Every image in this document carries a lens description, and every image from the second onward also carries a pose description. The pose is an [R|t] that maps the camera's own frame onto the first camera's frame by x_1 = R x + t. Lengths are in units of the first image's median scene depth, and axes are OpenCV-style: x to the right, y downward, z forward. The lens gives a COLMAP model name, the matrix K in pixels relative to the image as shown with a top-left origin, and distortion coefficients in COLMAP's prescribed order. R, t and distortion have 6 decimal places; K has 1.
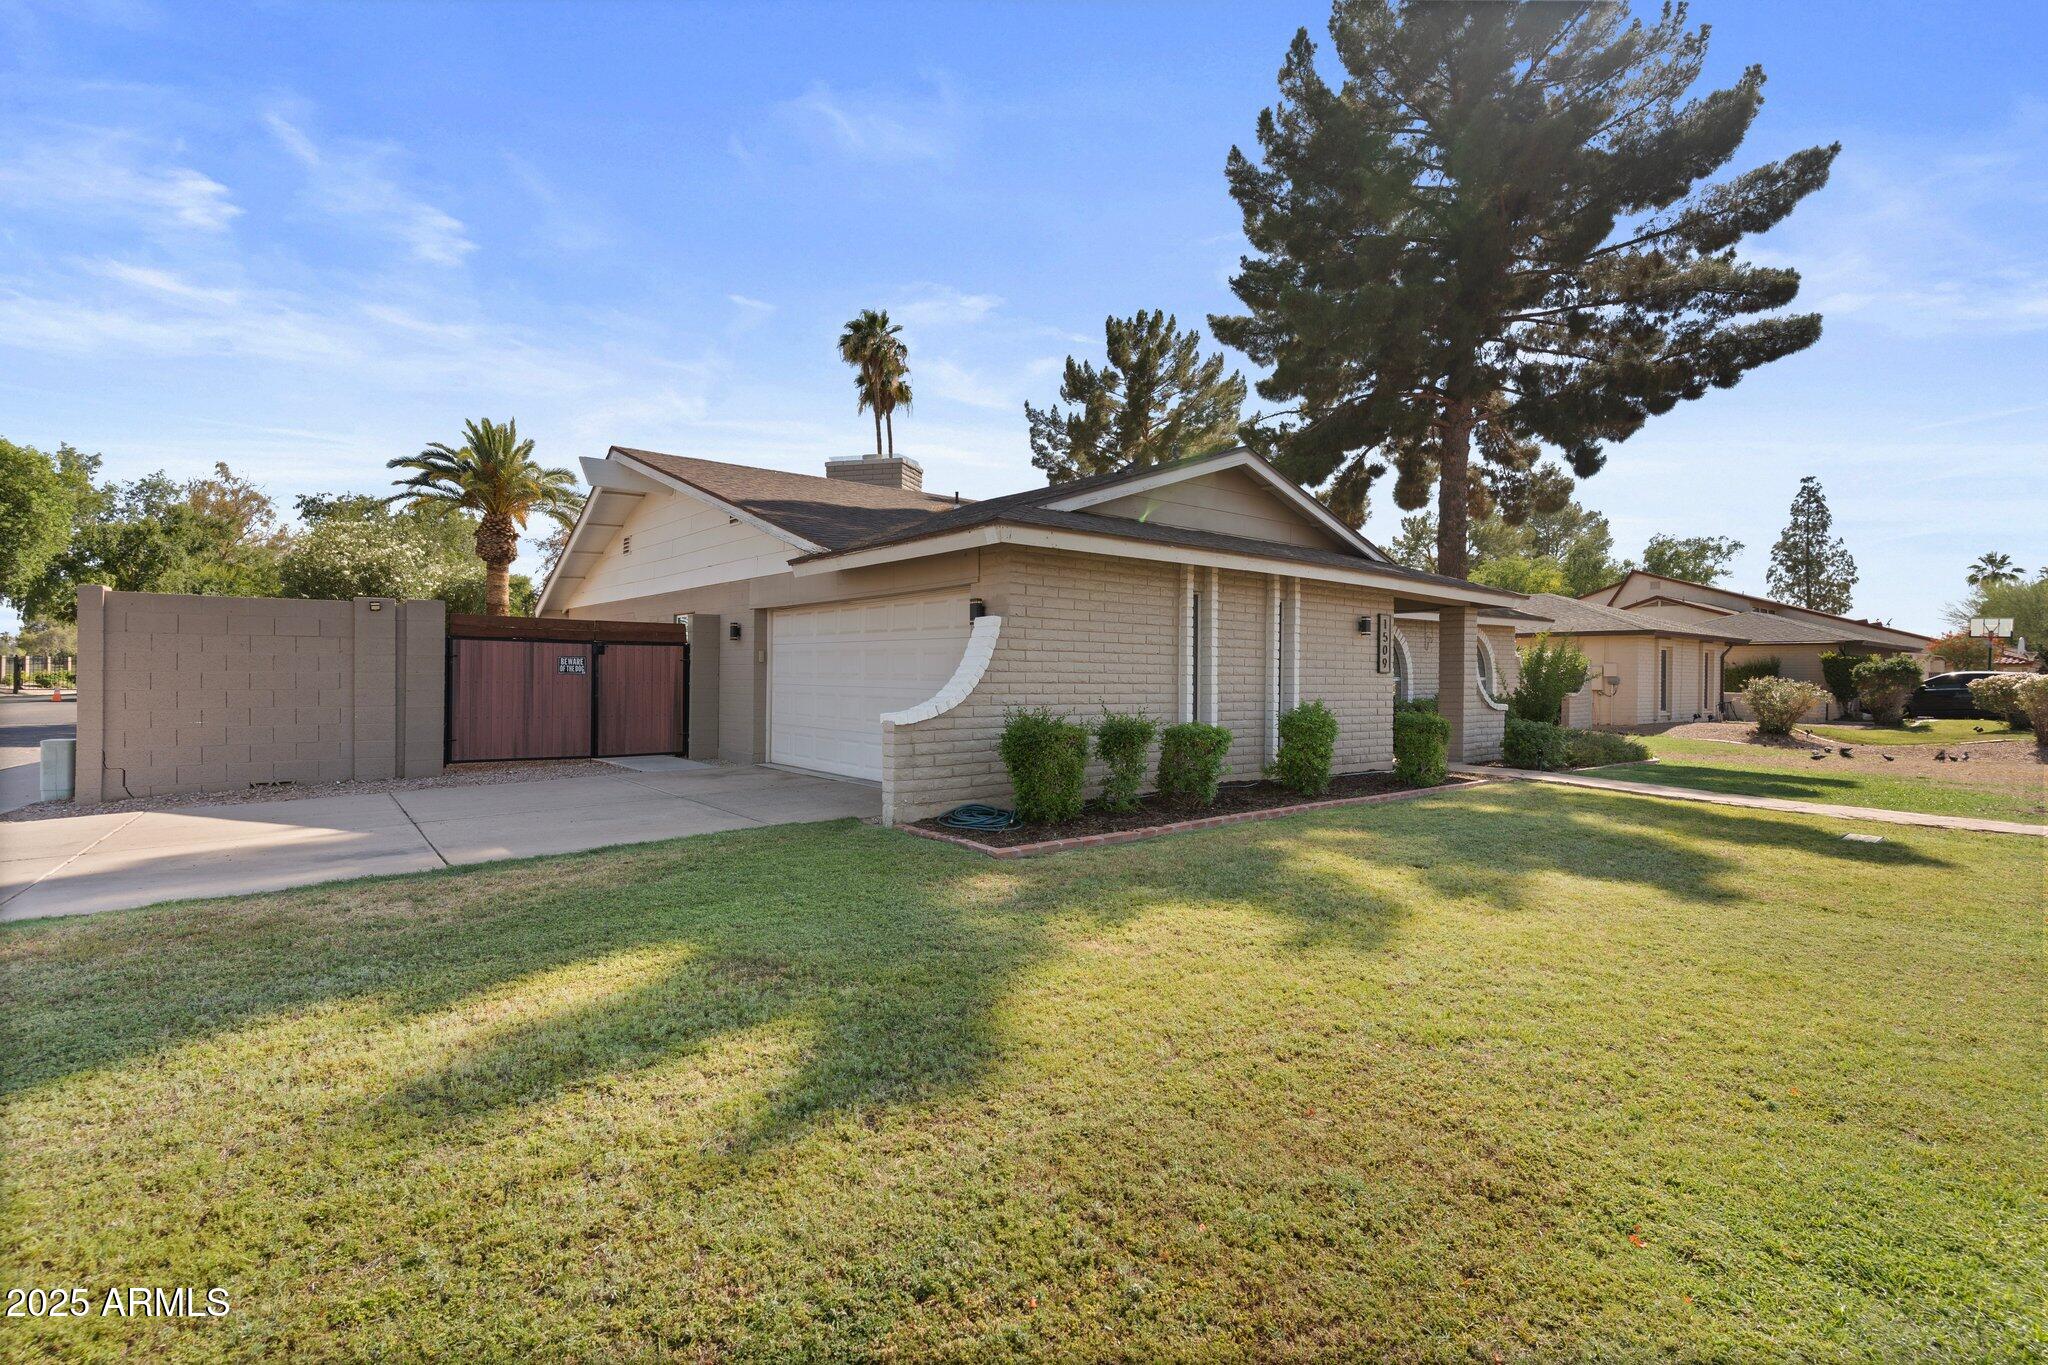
lens RADIAL K [[972.4, 0, 1022.3], [0, 972.4, 673.1], [0, 0, 1]] dist [-0.004191, 0.005286]
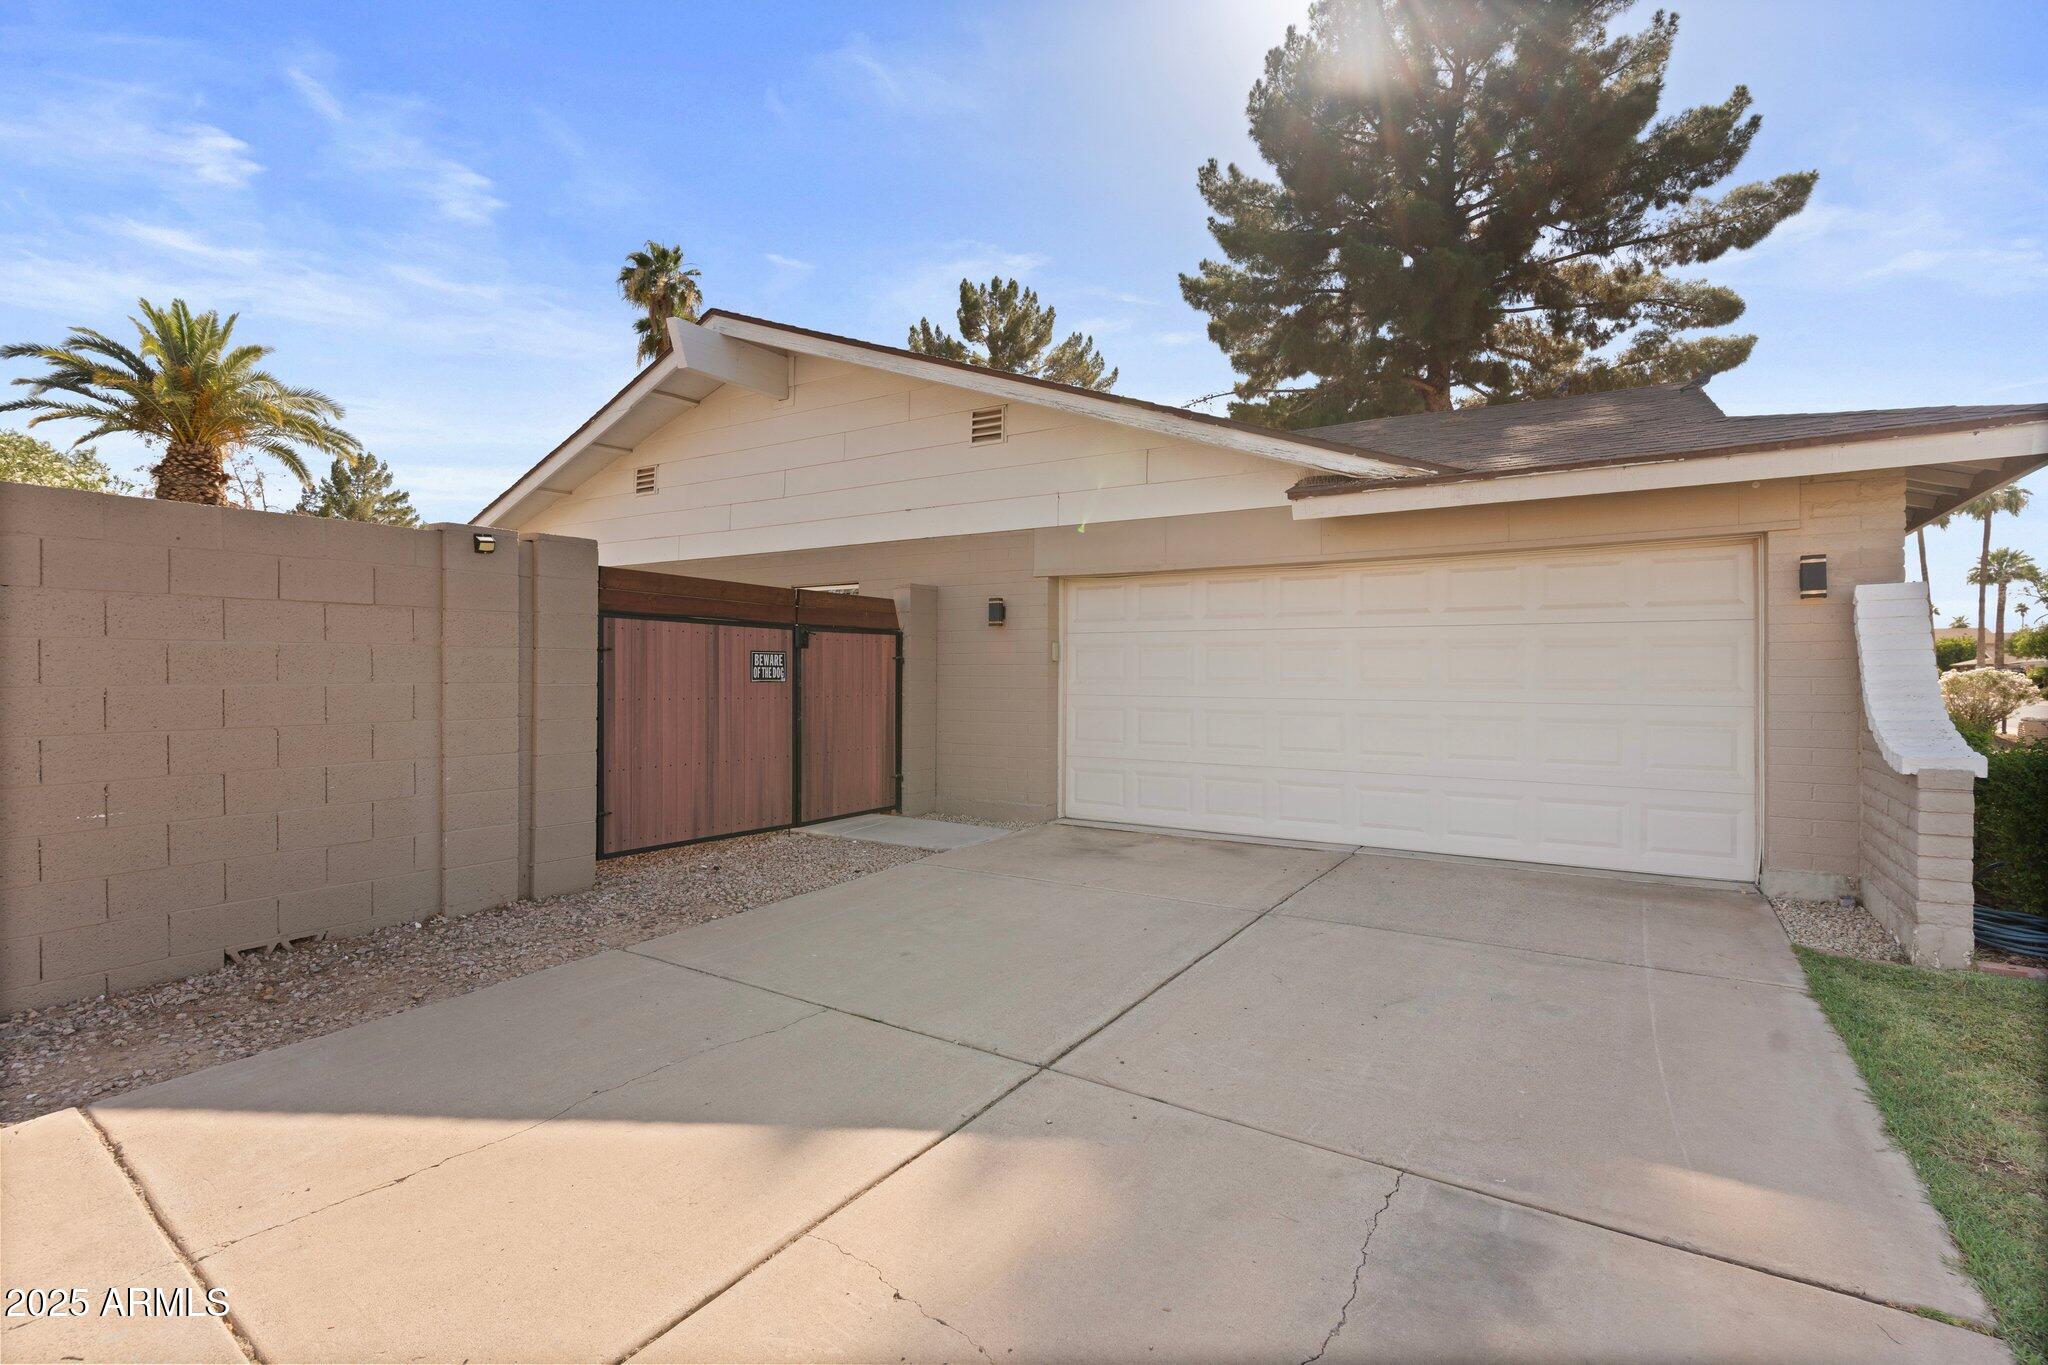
lens RADIAL K [[972.4, 0, 1022.3], [0, 972.4, 673.1], [0, 0, 1]] dist [-0.004191, 0.005286]
pose [[0.948915, -0.004782, 0.315496, -0.306996], [0.004337, 0.999988, 0.002113, -0.003068], [-0.315503, -0.000637, 0.948925, 0.253609]]
